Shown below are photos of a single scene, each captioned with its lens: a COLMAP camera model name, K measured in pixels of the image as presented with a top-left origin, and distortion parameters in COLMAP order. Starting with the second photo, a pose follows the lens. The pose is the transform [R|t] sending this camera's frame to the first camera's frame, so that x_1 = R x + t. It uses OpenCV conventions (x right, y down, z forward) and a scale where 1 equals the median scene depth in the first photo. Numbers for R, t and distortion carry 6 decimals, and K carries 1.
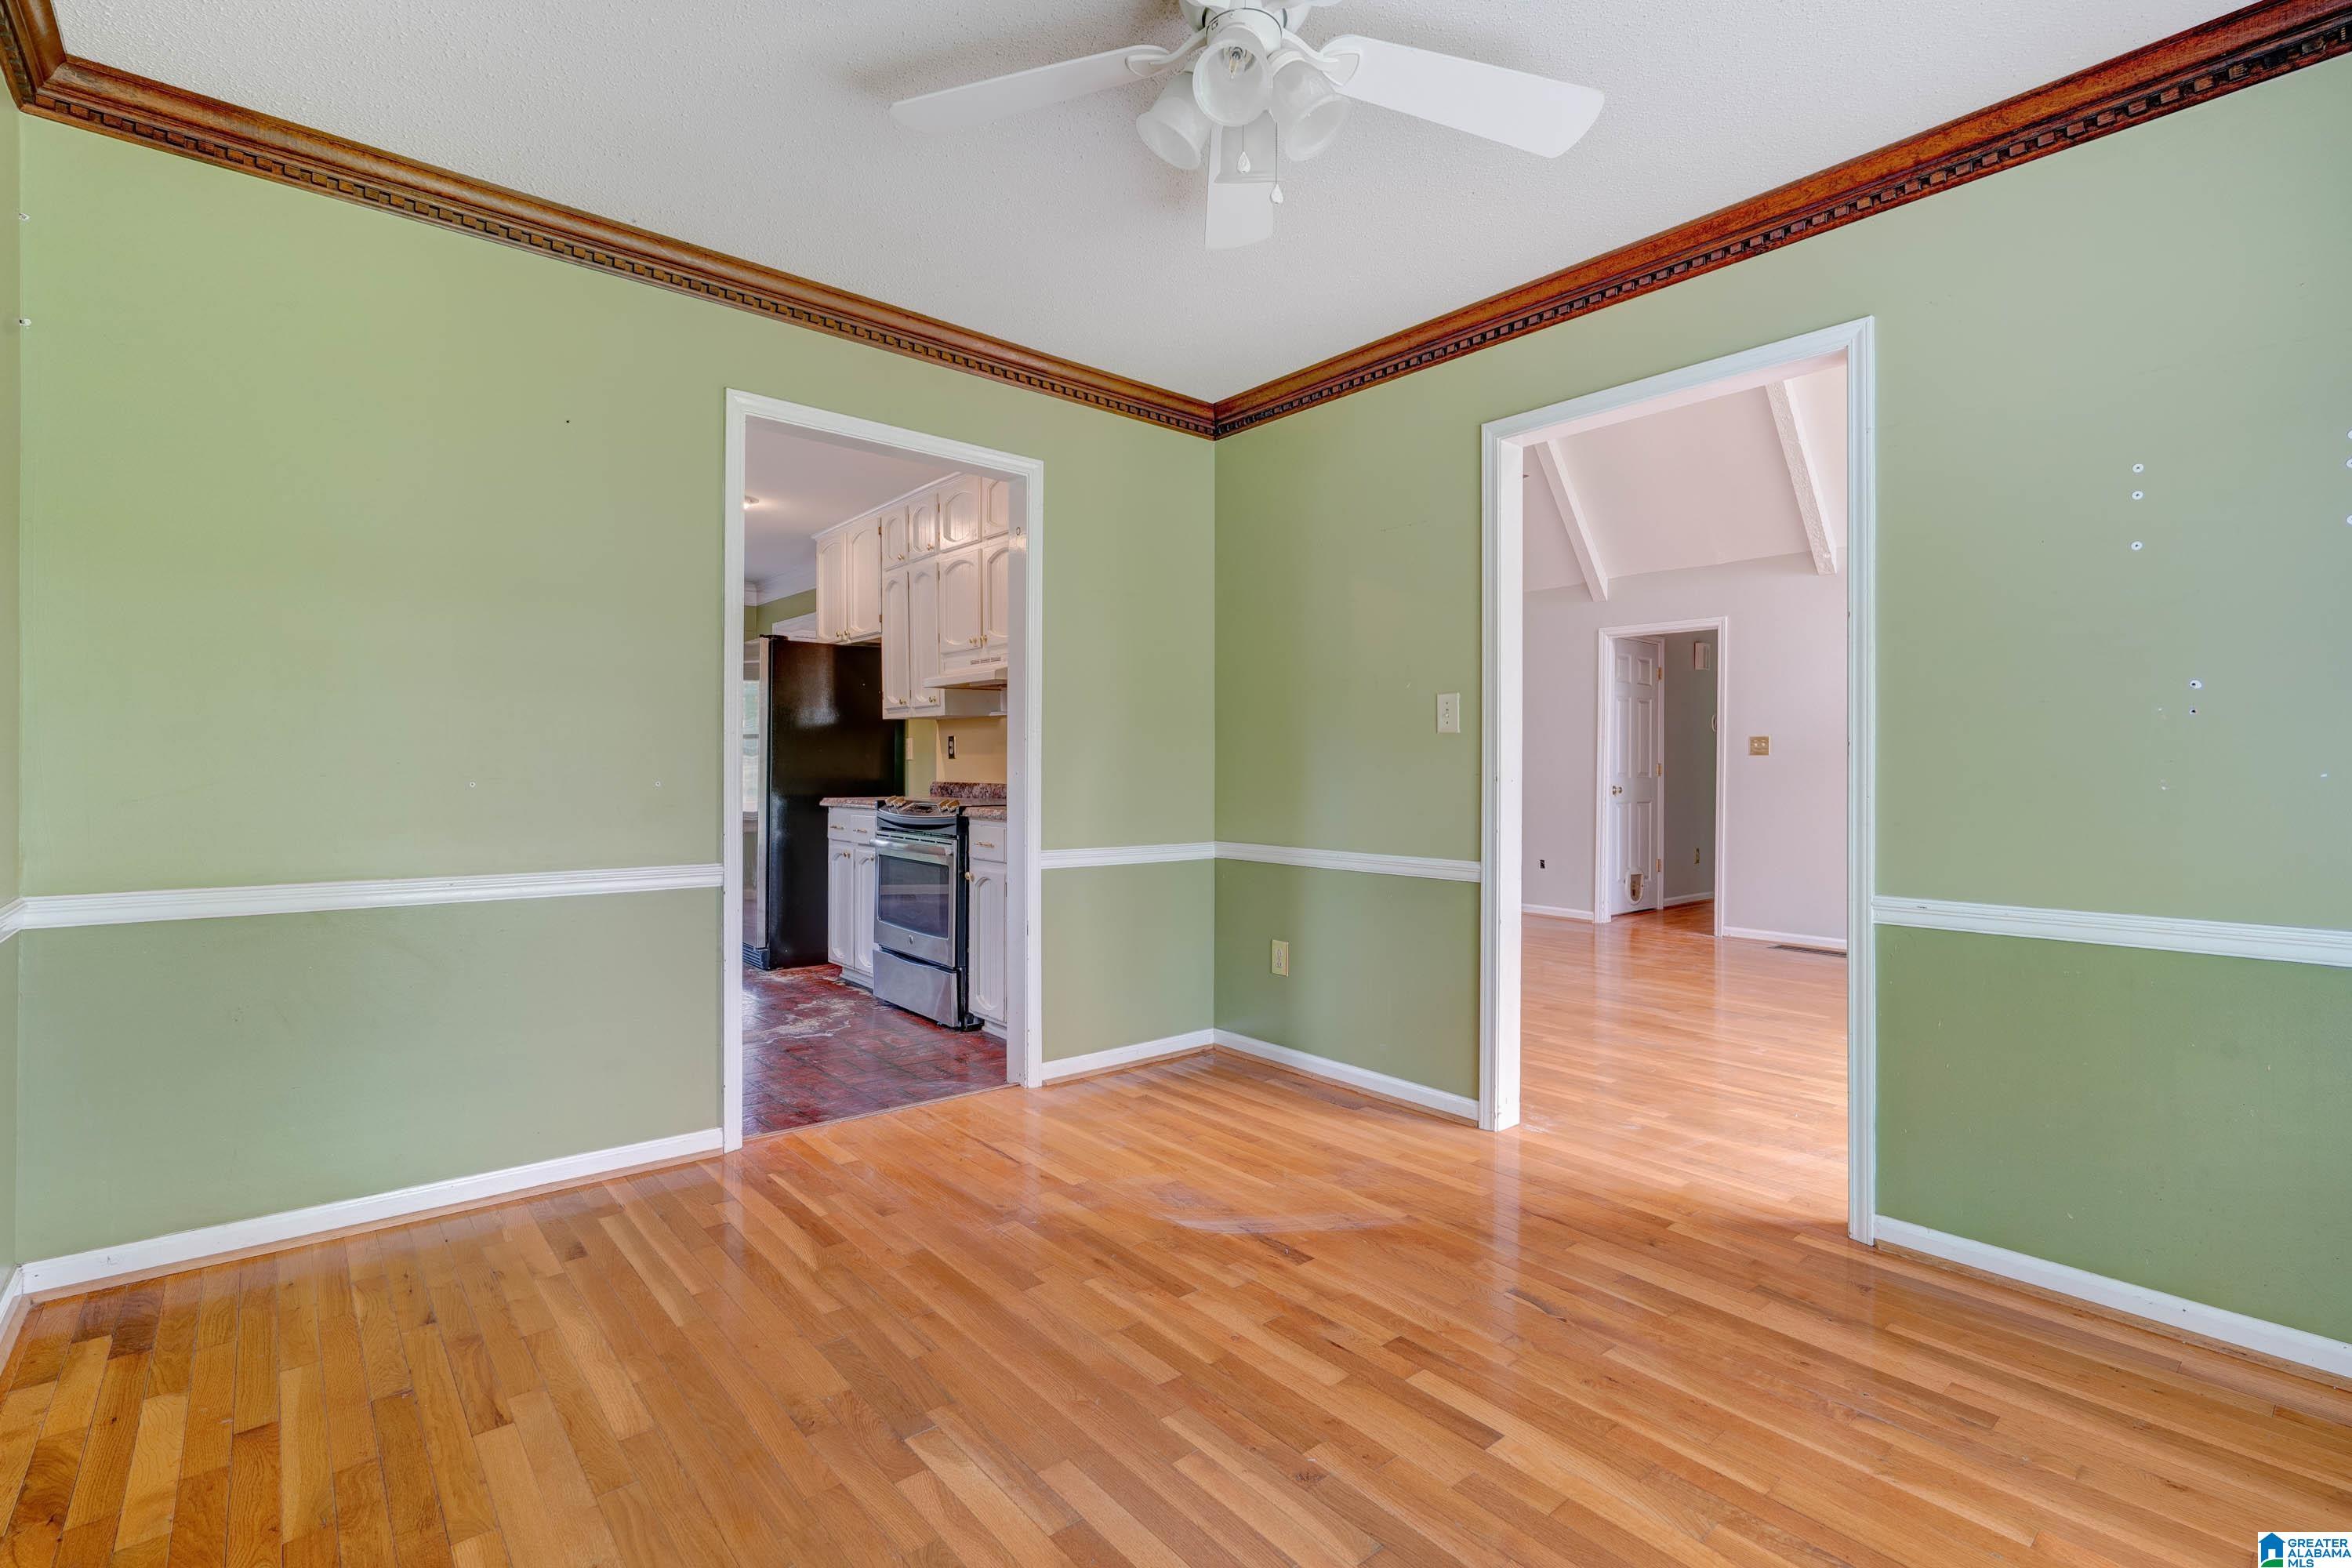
lens RADIAL K [[1078.8, 0, 1187.3], [0, 1078.8, 765.9], [0, 0, 1]] dist [0.000489, 0.000295]
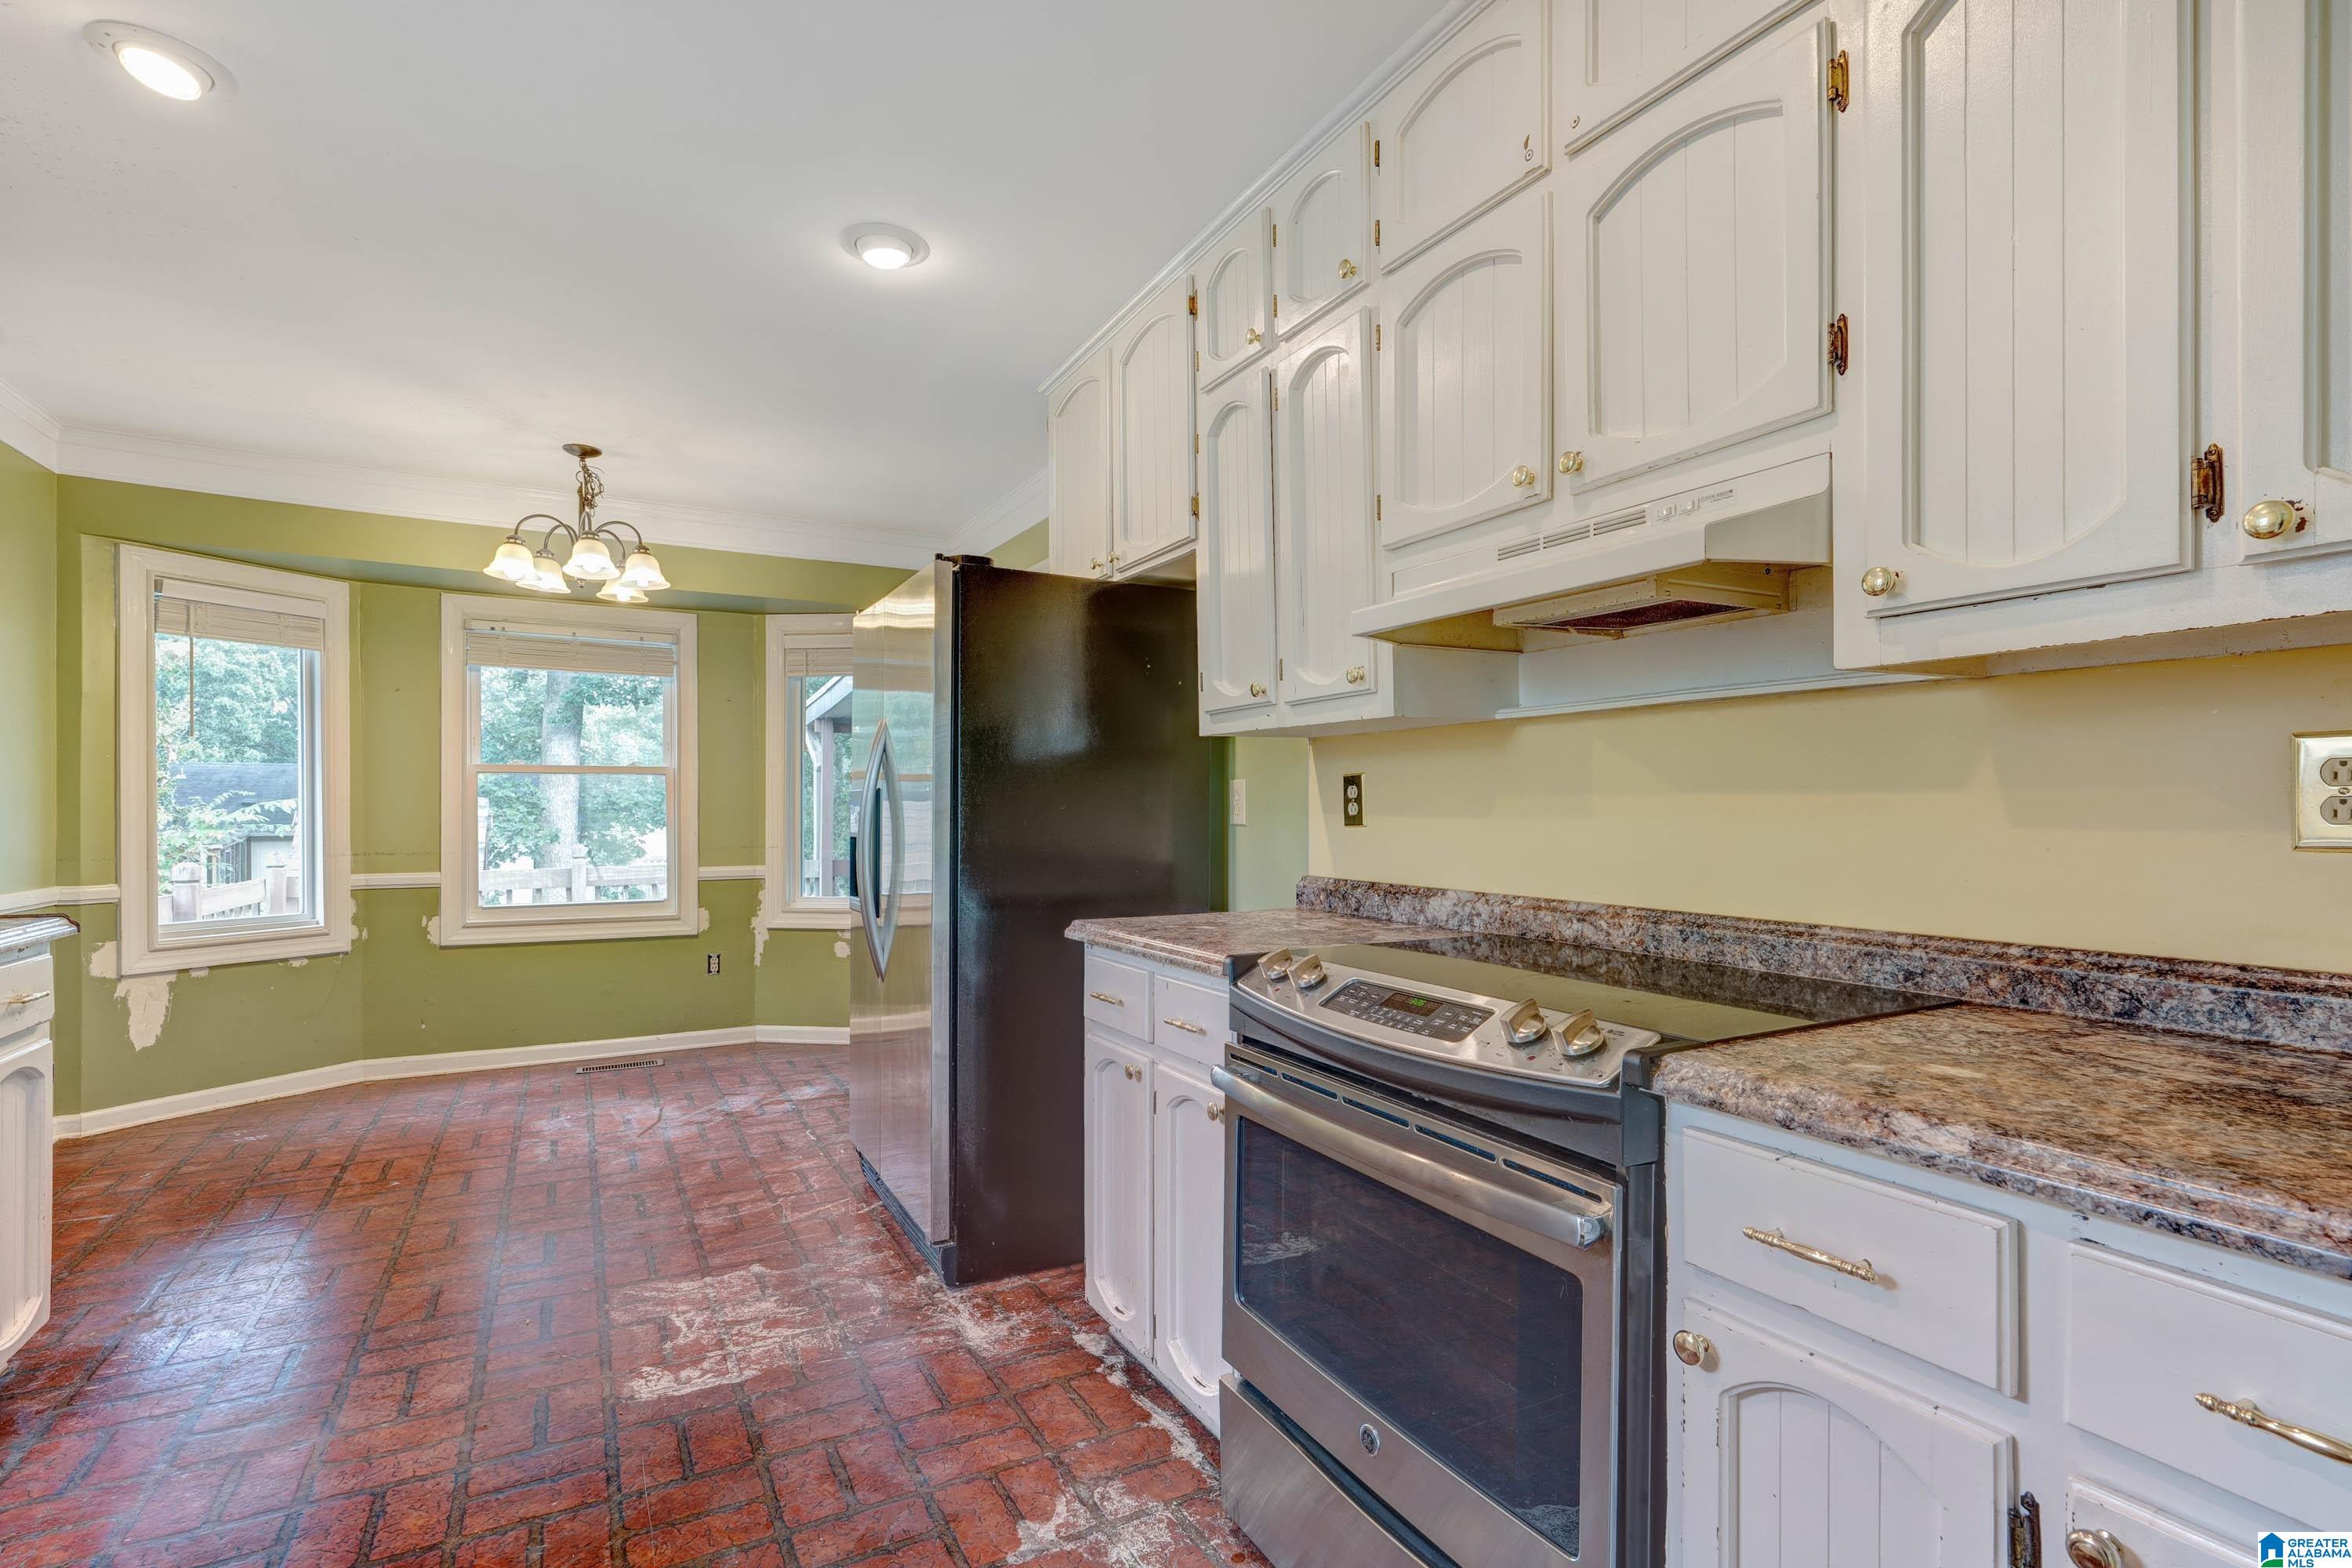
lens RADIAL K [[1082.8, 0, 1172.8], [0, 1082.8, 819.4], [0, 0, 1]] dist [0.000936, 0.000392]
pose [[0.979790, -0.001178, -0.200024, -0.212143], [0.003588, 0.999925, 0.011687, -0.015210], [0.199995, -0.012169, 0.979721, 0.587237]]
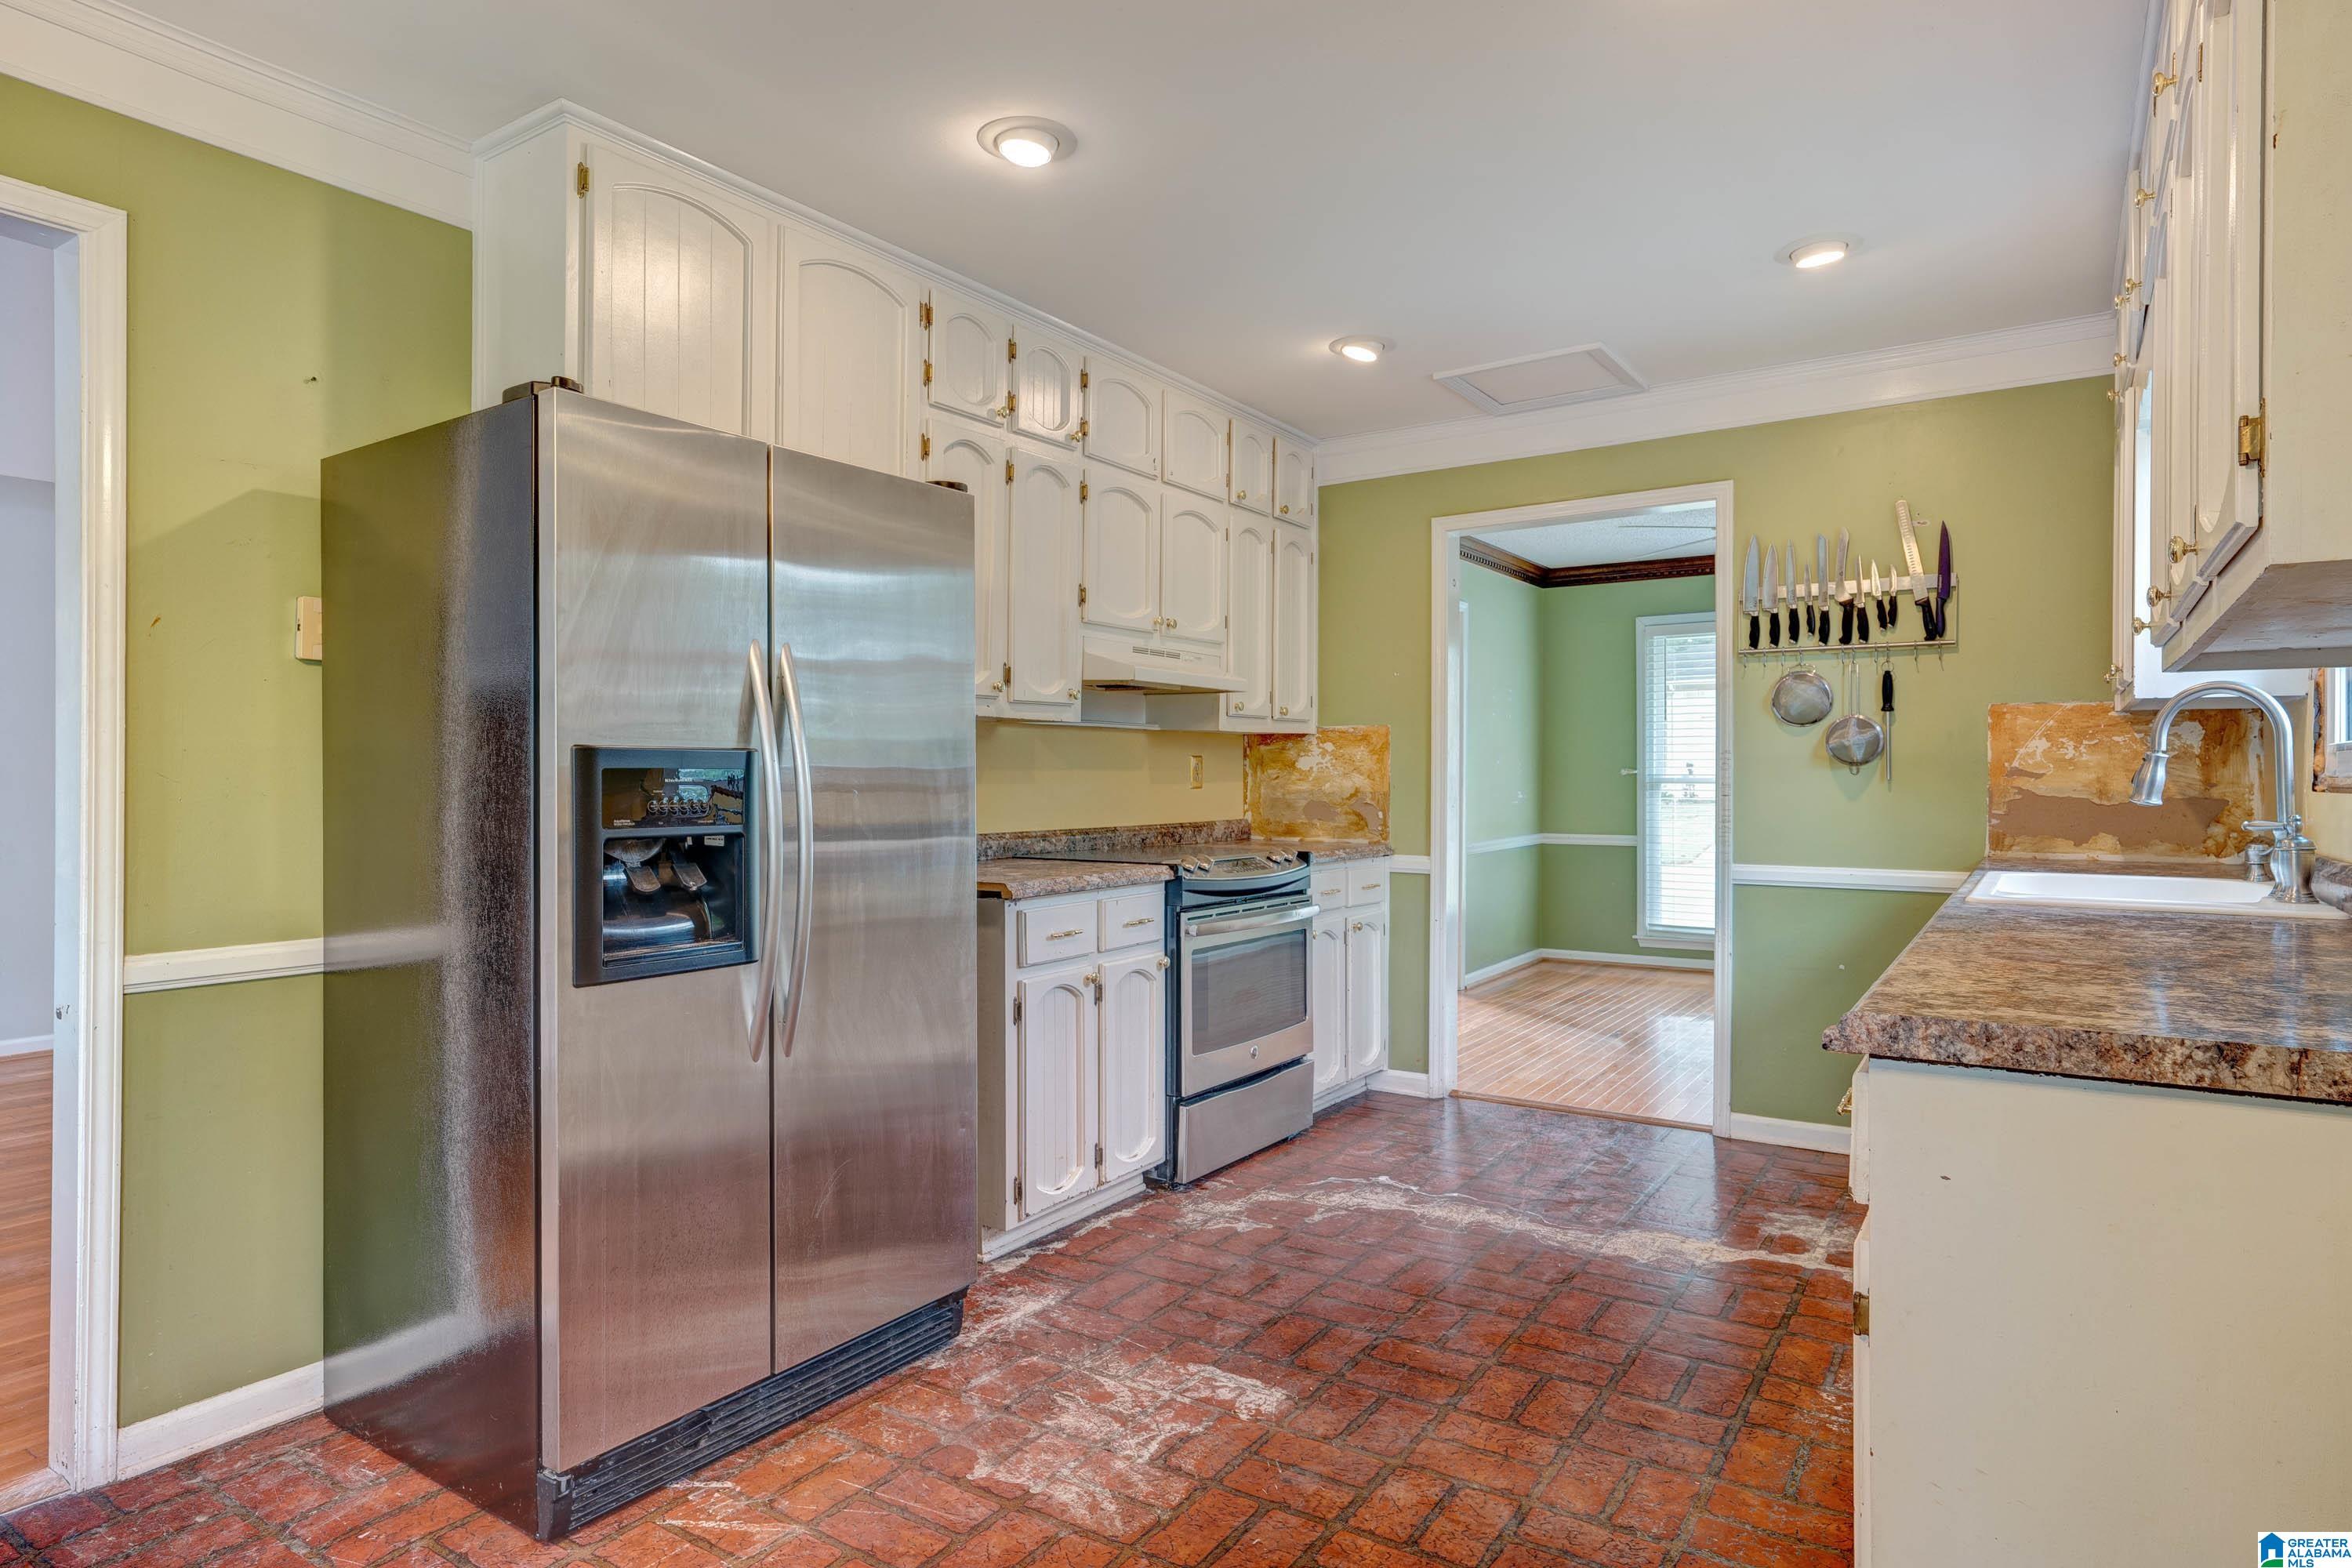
lens RADIAL K [[1305.5, 0, 1176.0], [0, 1305.5, 784.0], [0, 0, 1]] dist [-0.001733, -0.000255]
pose [[-0.269024, -0.012579, 0.963051, -0.898579], [-0.004315, 0.999920, 0.011855, -0.019897], [-0.963124, -0.000966, -0.269057, 1.084346]]
